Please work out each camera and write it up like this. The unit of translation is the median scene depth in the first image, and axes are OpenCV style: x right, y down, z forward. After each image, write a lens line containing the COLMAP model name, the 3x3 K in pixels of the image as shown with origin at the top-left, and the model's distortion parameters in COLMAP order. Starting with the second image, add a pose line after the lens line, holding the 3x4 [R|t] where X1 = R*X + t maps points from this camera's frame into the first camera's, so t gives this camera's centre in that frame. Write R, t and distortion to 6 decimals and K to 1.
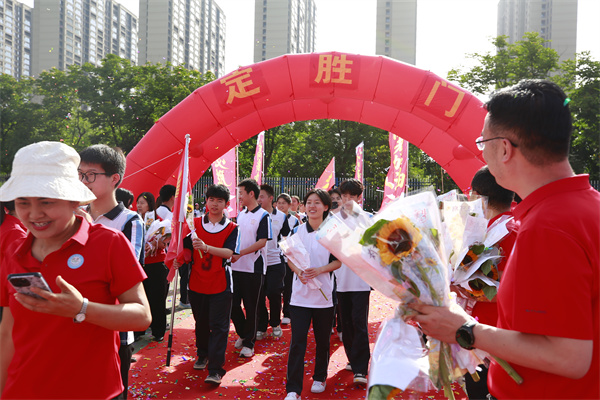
lens RADIAL K [[563.9, 0, 297.7], [0, 563.9, 202.8], [0, 0, 1]] dist [0.049745, 0.000000]
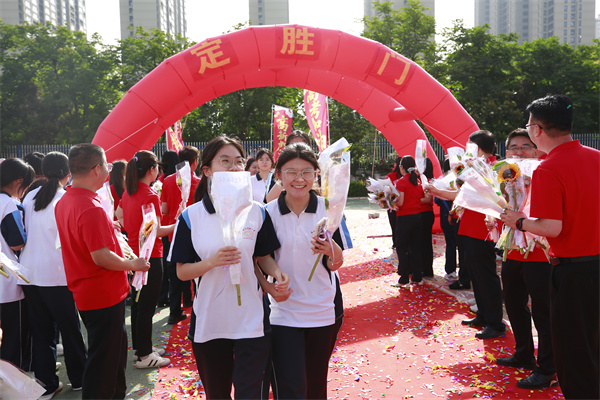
lens RADIAL K [[563.9, 0, 294.6], [0, 563.9, 199.7], [0, 0, 1]] dist [0.049745, 0.000000]
pose [[0.977674, -0.051511, 0.203714, -0.178435], [0.039151, 0.997166, 0.064244, -0.001889], [-0.206446, -0.054834, 0.976920, -0.081352]]
